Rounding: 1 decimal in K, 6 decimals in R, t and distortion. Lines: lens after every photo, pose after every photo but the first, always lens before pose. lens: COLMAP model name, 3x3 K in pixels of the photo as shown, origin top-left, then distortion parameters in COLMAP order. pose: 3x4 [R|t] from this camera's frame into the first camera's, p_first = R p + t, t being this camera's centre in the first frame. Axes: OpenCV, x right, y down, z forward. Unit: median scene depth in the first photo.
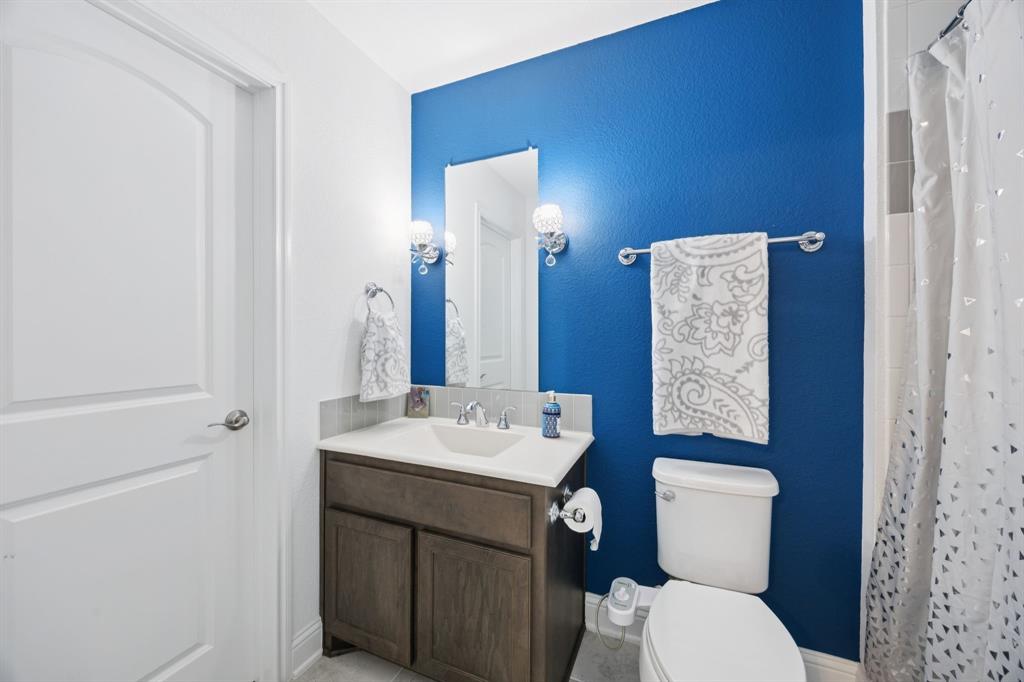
lens RADIAL K [[390.1, 0, 512.0], [0, 390.1, 341.0], [0, 0, 1]] dist [-0.000116, 0.000017]
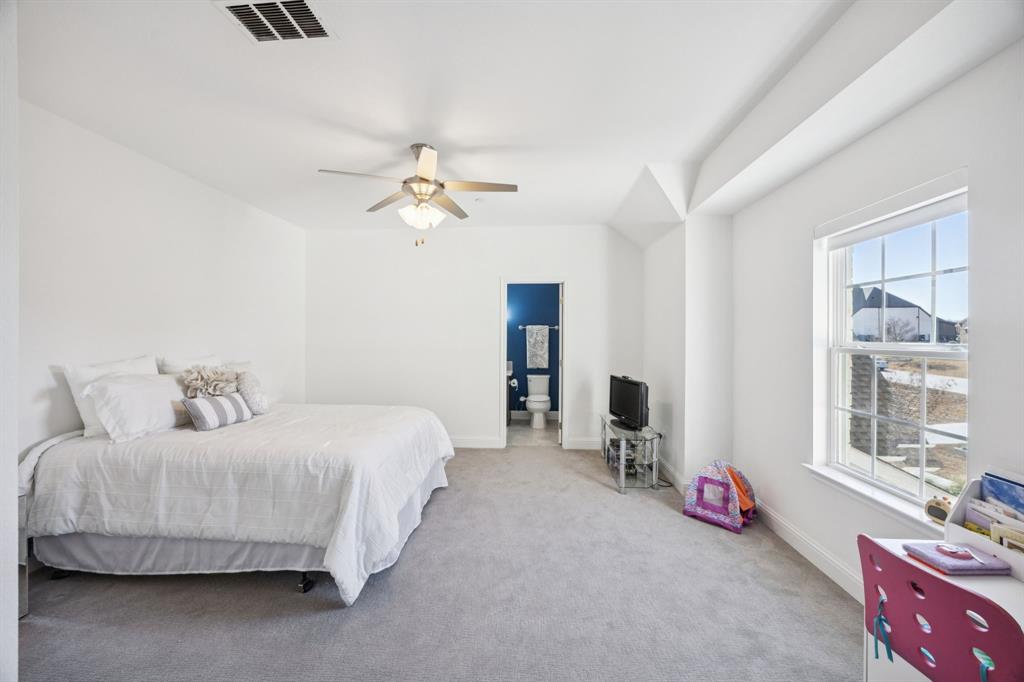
lens RADIAL K [[390.1, 0, 512.0], [0, 390.1, 341.0], [0, 0, 1]] dist [-0.000116, 0.000017]
pose [[0.940755, -0.000548, 0.339085, -1.401981], [-0.000462, 0.999996, 0.002895, -0.099193], [-0.339085, -0.002880, 0.940751, -3.357067]]
